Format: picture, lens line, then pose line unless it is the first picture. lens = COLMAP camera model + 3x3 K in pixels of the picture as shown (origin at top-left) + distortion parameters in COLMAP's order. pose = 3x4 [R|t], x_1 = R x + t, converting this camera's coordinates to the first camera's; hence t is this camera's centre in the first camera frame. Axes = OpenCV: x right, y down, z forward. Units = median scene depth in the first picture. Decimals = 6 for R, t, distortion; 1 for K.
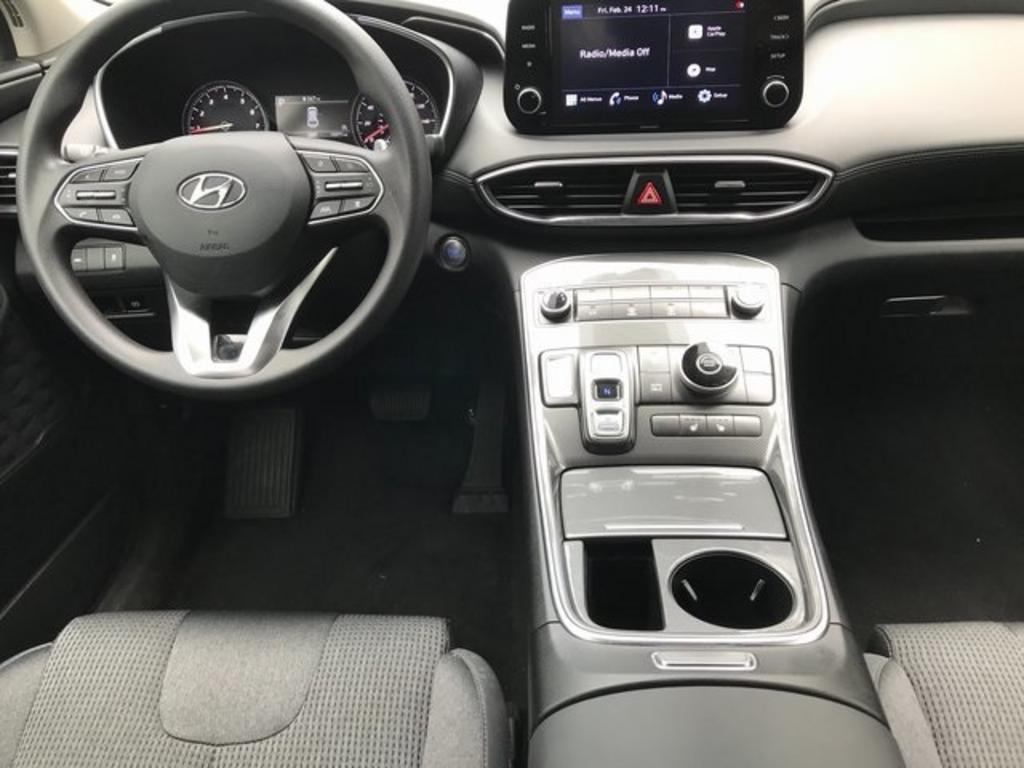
lens RADIAL K [[834.6, 0, 511.7], [0, 834.6, 369.4], [0, 0, 1]] dist [-0.003506, 0.001563]
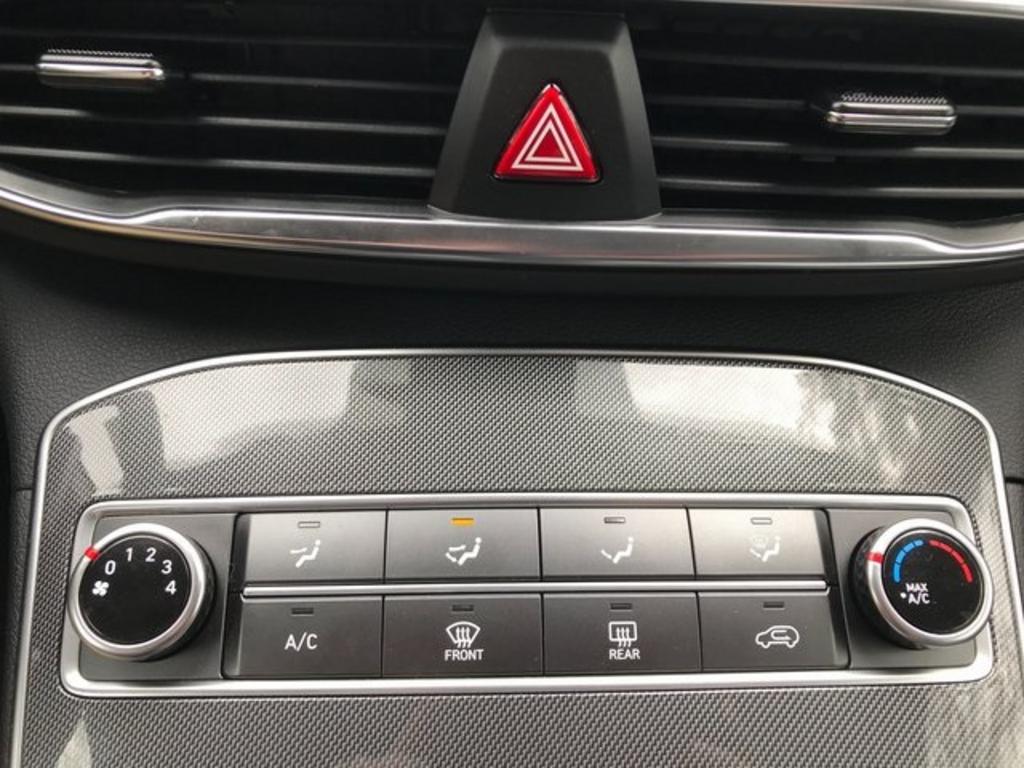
lens RADIAL K [[834.6, 0, 511.7], [0, 834.6, 369.4], [0, 0, 1]] dist [-0.003506, 0.001563]
pose [[0.991079, -0.000779, 0.133270, 0.124637], [-0.022221, 0.985019, 0.171007, -0.185665], [-0.131407, -0.172443, 0.976215, 0.765799]]
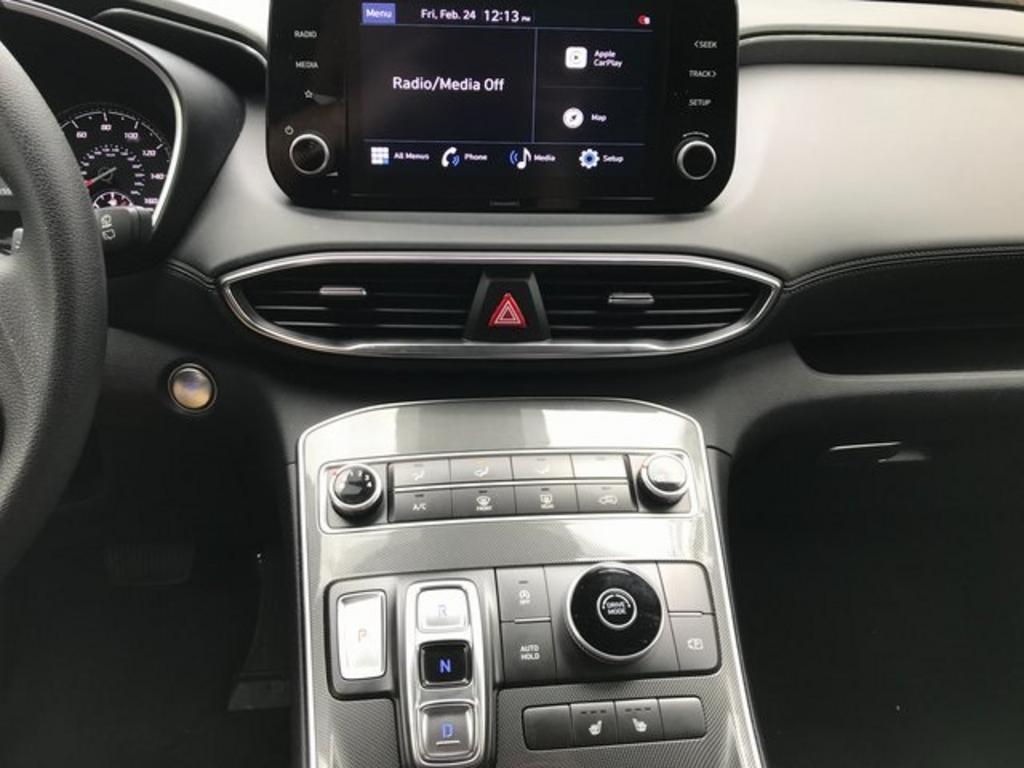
lens RADIAL K [[842.4, 0, 502.5], [0, 842.4, 376.1], [0, 0, 1]] dist [0.030526, -0.058296]
pose [[0.981652, -0.006360, 0.190573, 0.041397], [0.016180, 0.998617, -0.050015, -0.130223], [-0.189991, 0.052181, 0.980398, 0.387022]]
